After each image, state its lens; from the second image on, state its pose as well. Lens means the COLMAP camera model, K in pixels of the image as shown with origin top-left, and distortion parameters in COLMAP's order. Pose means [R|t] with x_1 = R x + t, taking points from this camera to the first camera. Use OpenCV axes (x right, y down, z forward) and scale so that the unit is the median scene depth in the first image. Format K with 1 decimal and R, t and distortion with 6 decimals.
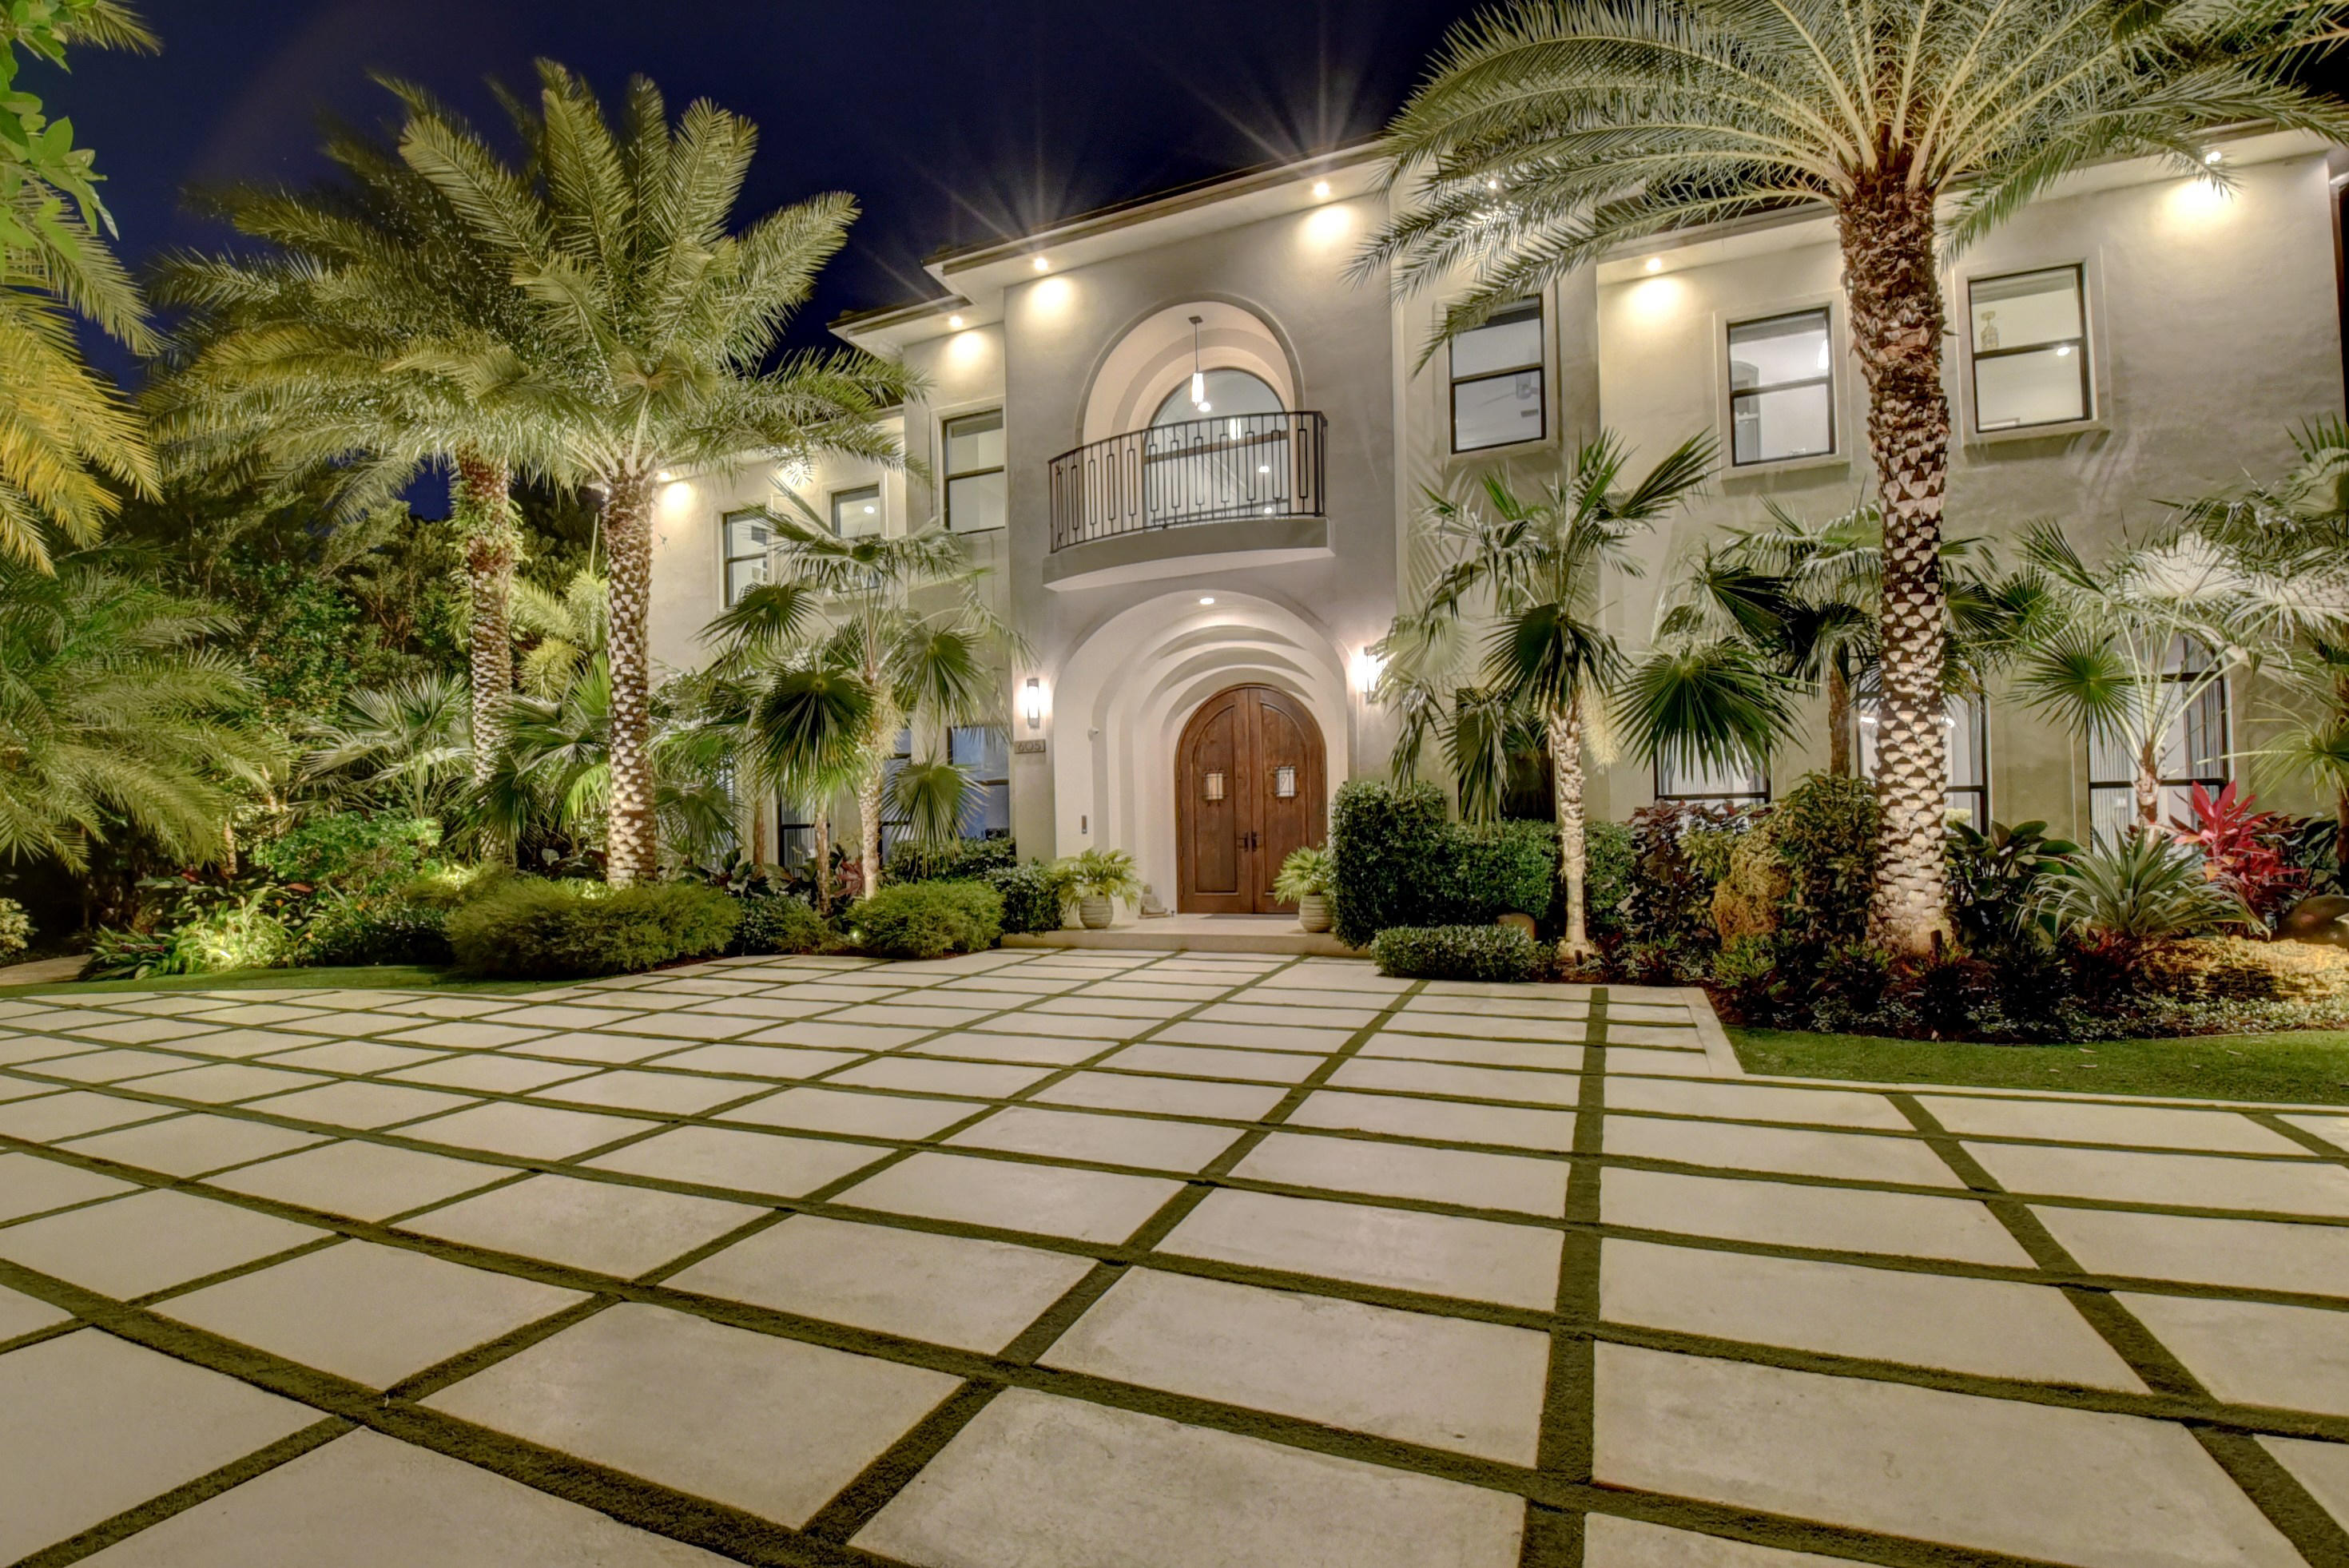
lens RADIAL K [[1050.0, 0, 1180.7], [0, 1050.0, 825.7], [0, 0, 1]] dist [0.003659, -0.023155]
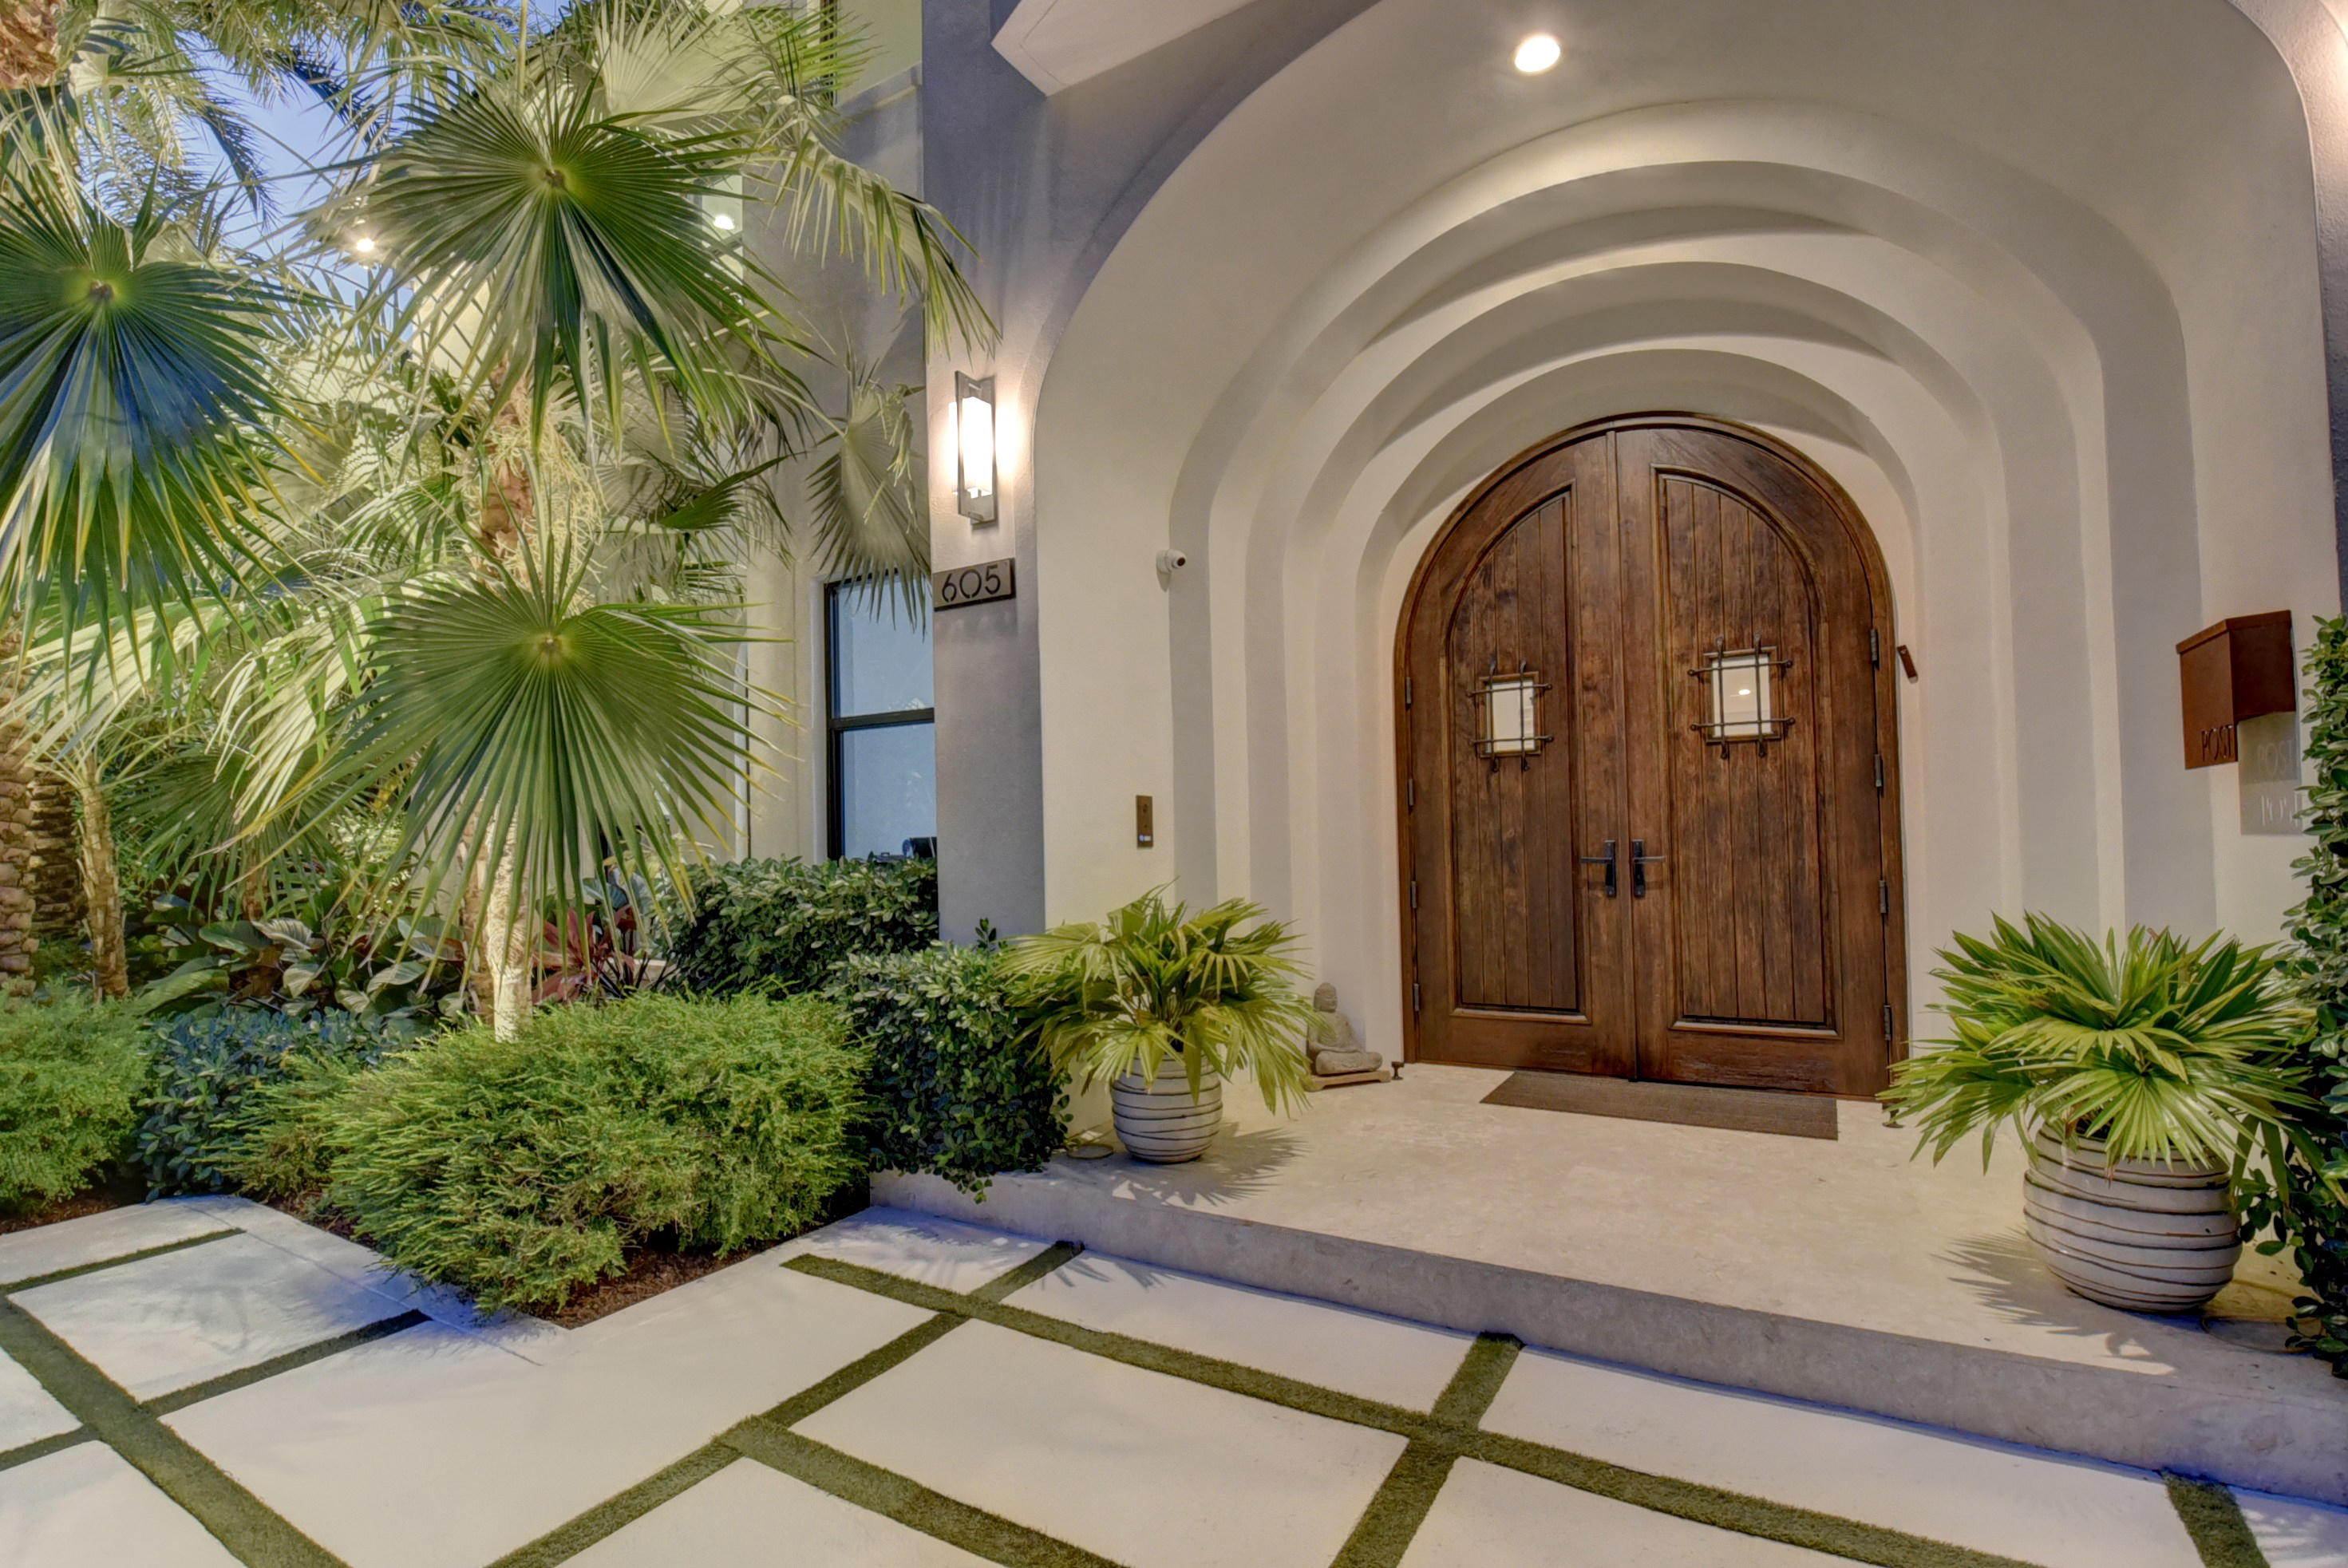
lens RADIAL K [[1067.2, 0, 1178.1], [0, 1067.2, 822.8], [0, 0, 1]] dist [-0.028171, -0.000540]
pose [[0.990209, -0.002771, -0.139566, -0.033868], [0.001349, 0.999946, -0.010285, 0.003341], [0.139587, 0.009996, 0.990159, 0.702306]]
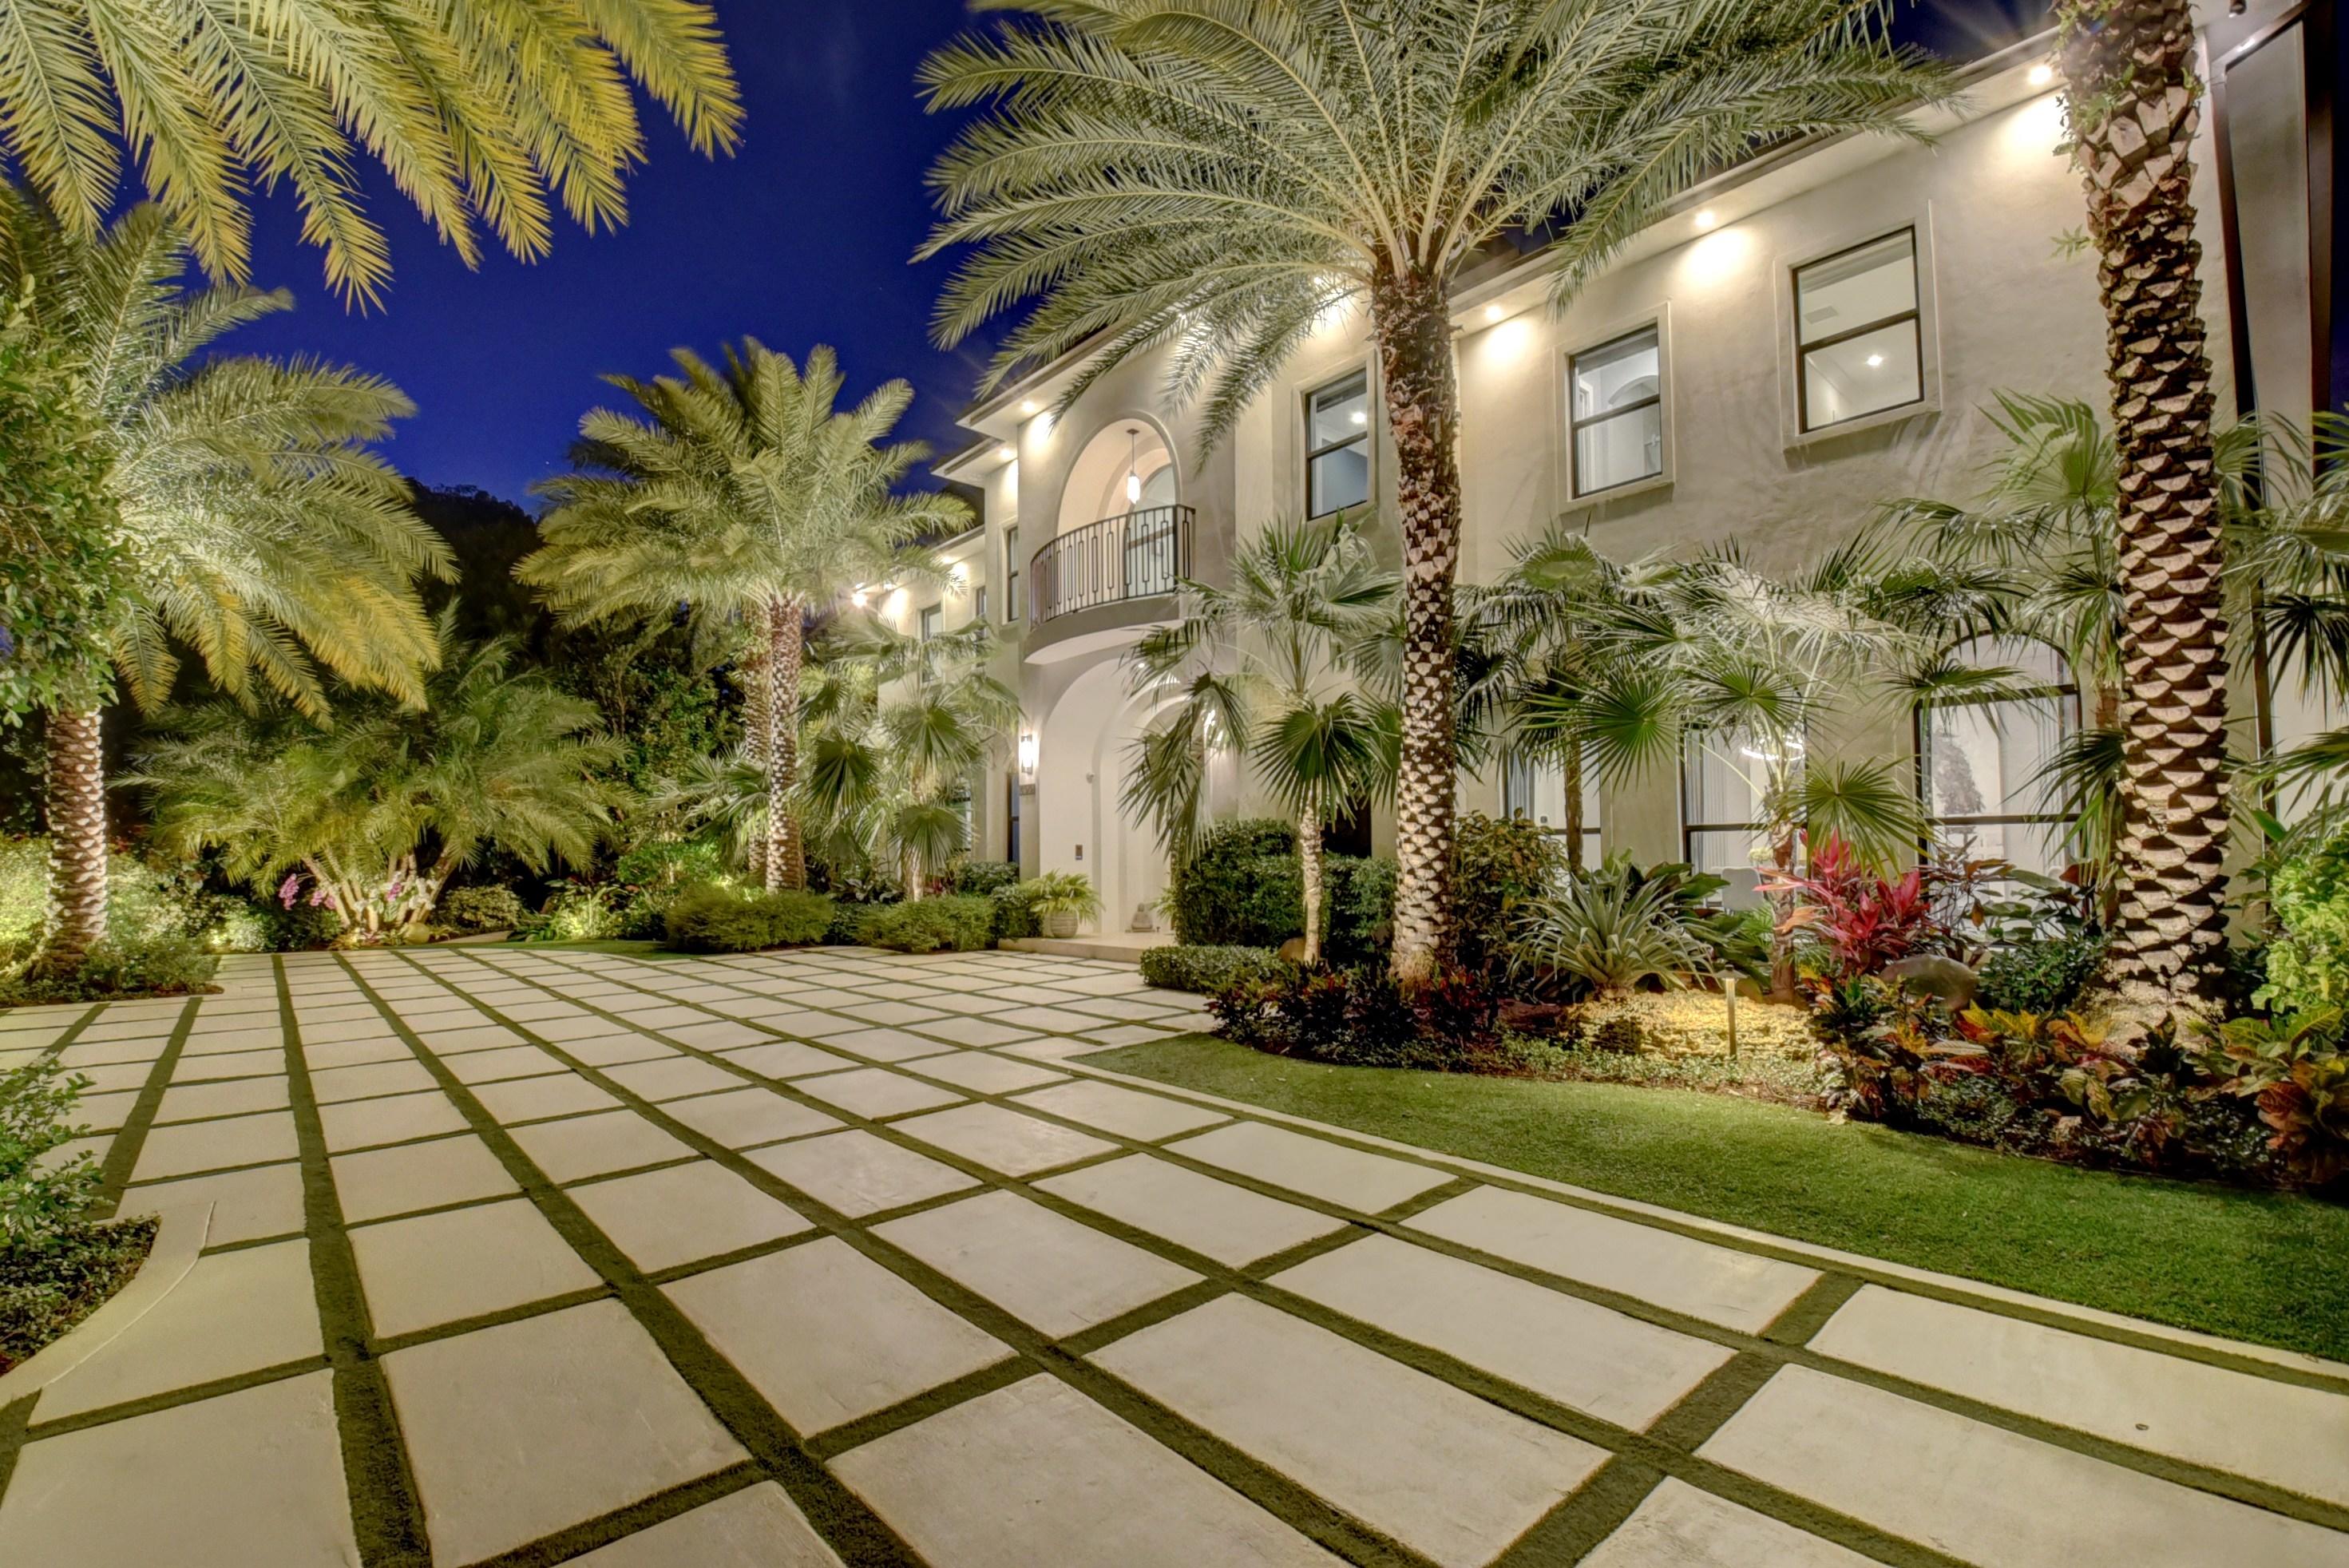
lens RADIAL K [[1050.1, 0, 1180.7], [0, 1050.1, 825.7], [0, 0, 1]] dist [0.003659, -0.023155]
pose [[0.901983, -0.000732, -0.431770, 0.581012], [-0.006287, 0.999870, -0.014830, -0.015452], [0.431725, 0.016091, 0.901862, -0.048843]]
